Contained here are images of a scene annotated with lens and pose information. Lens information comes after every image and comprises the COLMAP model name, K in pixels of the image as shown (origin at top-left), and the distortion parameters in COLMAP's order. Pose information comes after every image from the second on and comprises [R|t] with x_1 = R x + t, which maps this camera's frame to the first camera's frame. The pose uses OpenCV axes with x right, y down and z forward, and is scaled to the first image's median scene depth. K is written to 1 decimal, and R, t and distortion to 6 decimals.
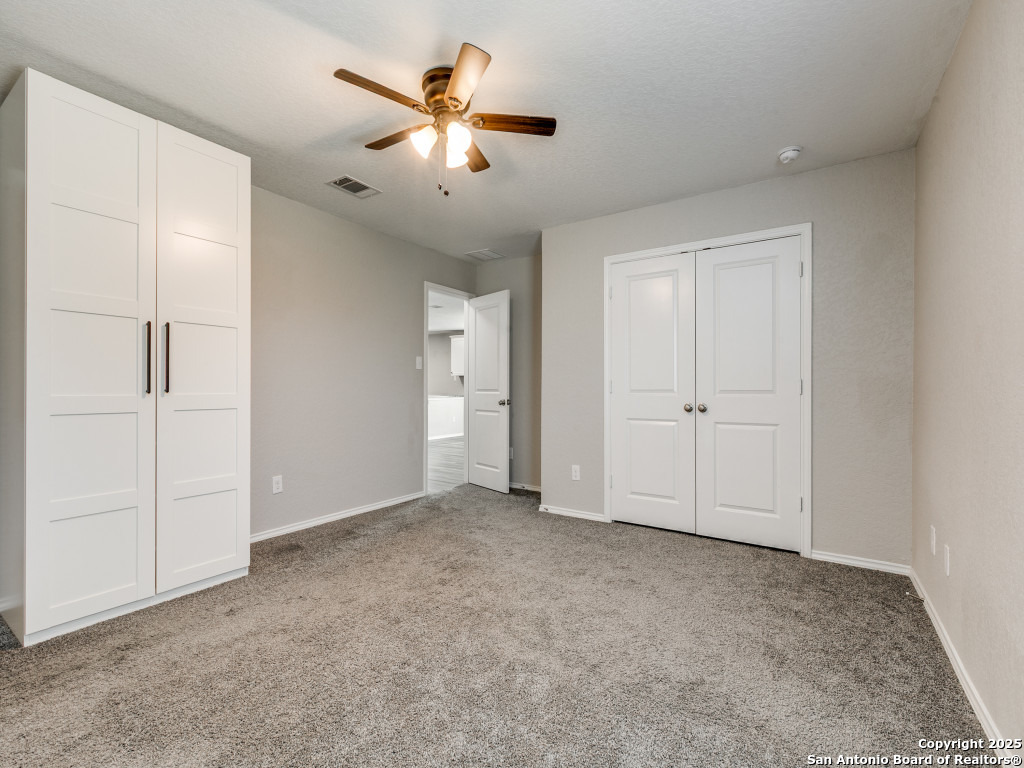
lens RADIAL K [[463.1, 0, 504.0], [0, 463.1, 387.9], [0, 0, 1]] dist [0.003215, -0.000086]
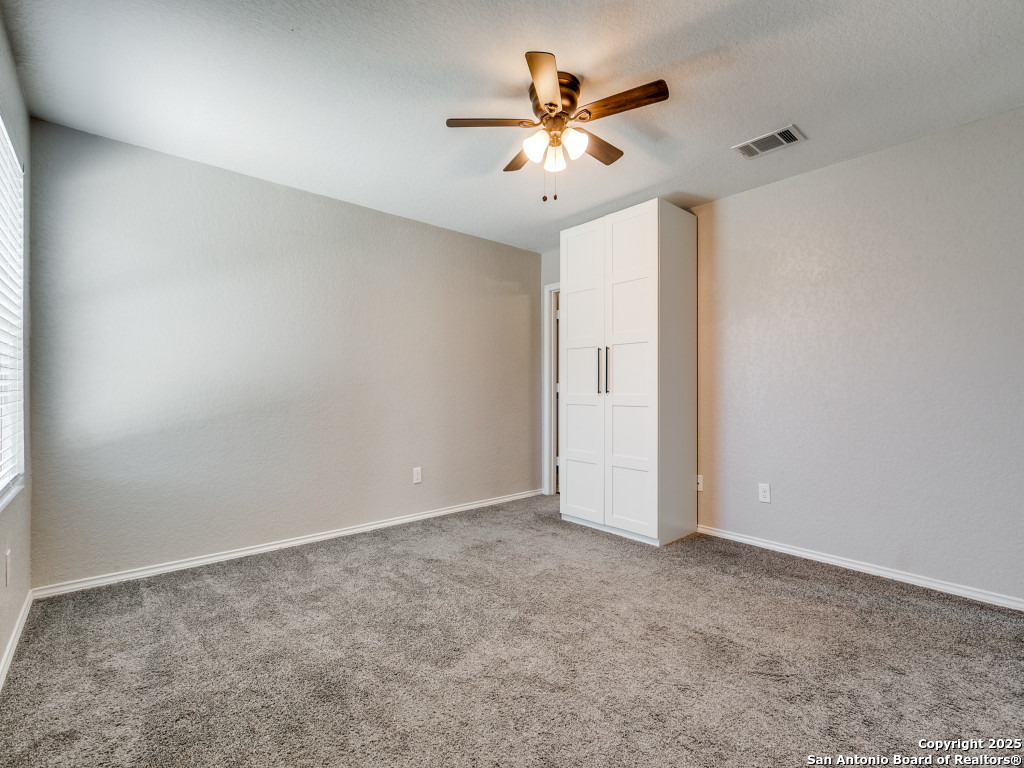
lens RADIAL K [[463.1, 0, 504.0], [0, 463.1, 387.9], [0, 0, 1]] dist [0.003215, -0.000086]
pose [[-0.254998, -0.005502, -0.966926, 0.790475], [-0.003133, 0.999983, -0.004864, 0.001739], [0.966937, 0.001789, -0.255011, 1.034506]]
